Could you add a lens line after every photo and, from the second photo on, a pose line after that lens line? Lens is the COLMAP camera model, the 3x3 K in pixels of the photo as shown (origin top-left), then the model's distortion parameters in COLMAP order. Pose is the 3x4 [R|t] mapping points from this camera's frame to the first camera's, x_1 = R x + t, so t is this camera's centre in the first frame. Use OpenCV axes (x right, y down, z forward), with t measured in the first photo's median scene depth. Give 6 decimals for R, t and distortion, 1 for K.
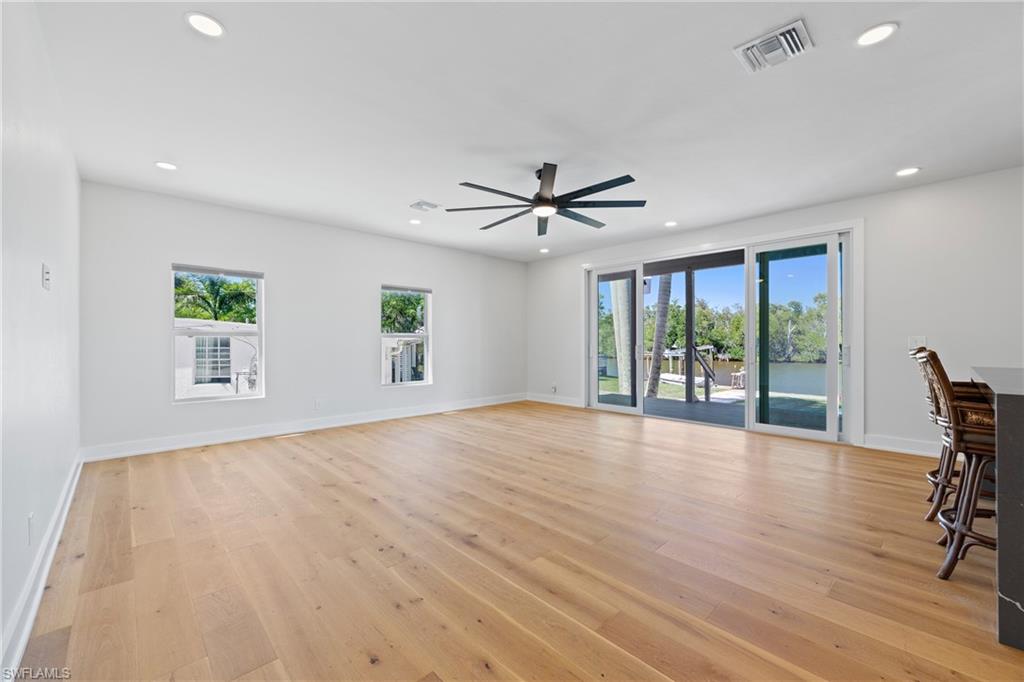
lens RADIAL K [[410.9, 0, 509.8], [0, 410.9, 341.2], [0, 0, 1]] dist [-0.002561, 0.000379]
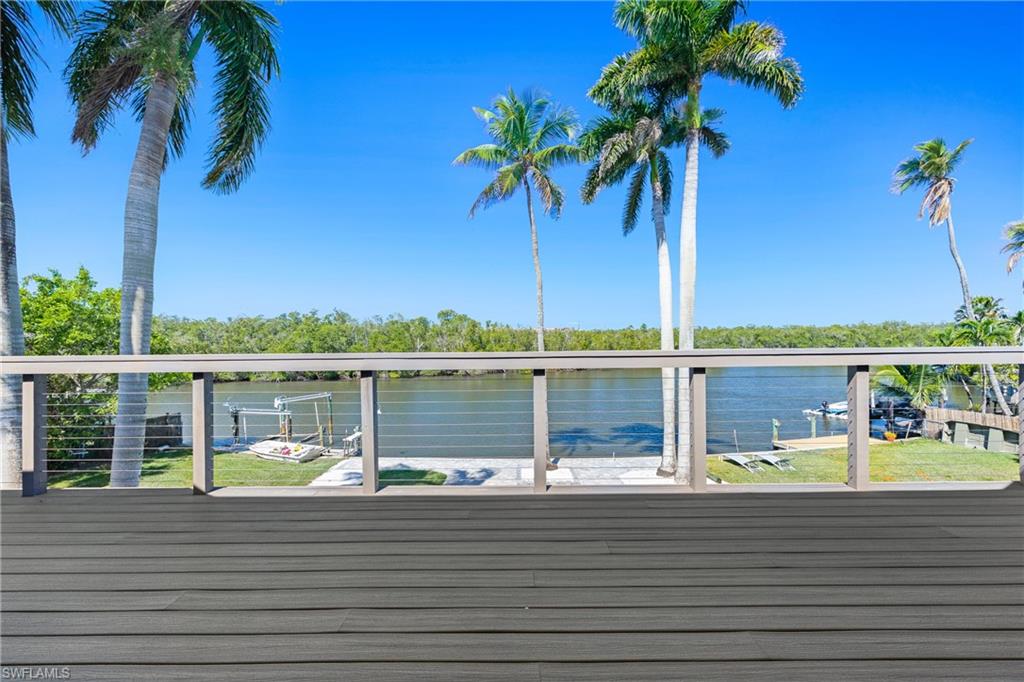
lens RADIAL K [[408.9, 0, 514.5], [0, 408.9, 339.1], [0, 0, 1]] dist [-0.001438, -0.000001]
pose [[0.688545, -0.007862, 0.725151, 0.968106], [0.007285, 0.999966, 0.003924, -0.733126], [-0.725157, 0.002581, 0.688579, 0.882894]]
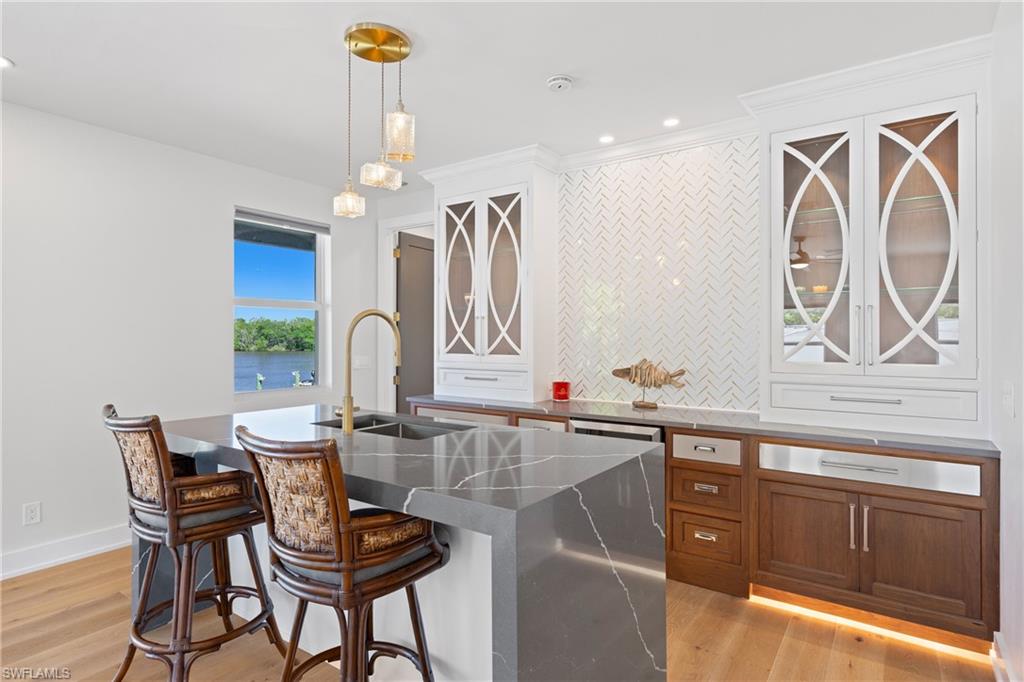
lens RADIAL K [[546.3, 0, 511.9], [0, 546.3, 336.3], [0, 0, 1]] dist [-0.000314, -0.000102]
pose [[-0.199700, 0.005601, 0.979841, 0.136888], [0.000287, 0.999984, -0.005658, -0.049243], [-0.979857, -0.000848, -0.199698, 0.431762]]
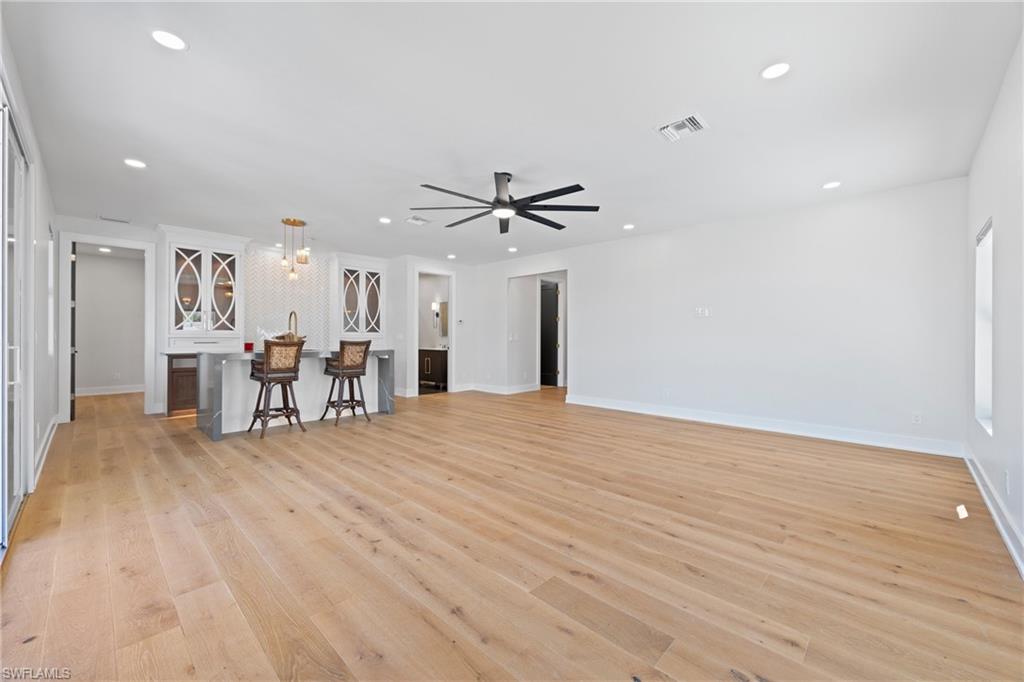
lens RADIAL K [[405.1, 0, 512.0], [0, 405.1, 341.0], [0, 0, 1]] dist [0.001003, 0.000569]
pose [[-0.998669, -0.000944, -0.051576, 0.103339], [-0.001489, 0.999944, 0.010525, -0.000247], [0.051563, 0.010588, -0.998614, 1.798583]]
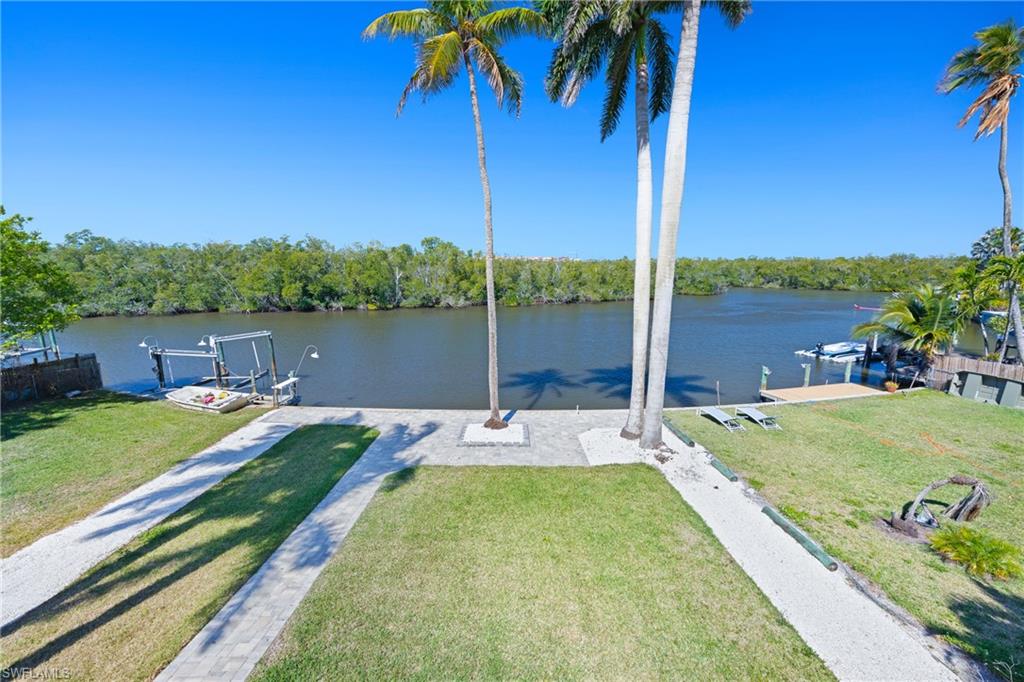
lens RADIAL K [[410.8, 0, 512.5], [0, 410.8, 338.1], [0, 0, 1]] dist [-0.002294, -0.000254]
pose [[0.687007, -0.122735, 0.716210, 1.793700], [-0.002180, 0.985280, 0.170936, -0.777188], [-0.726647, -0.118995, 0.676627, 1.045997]]
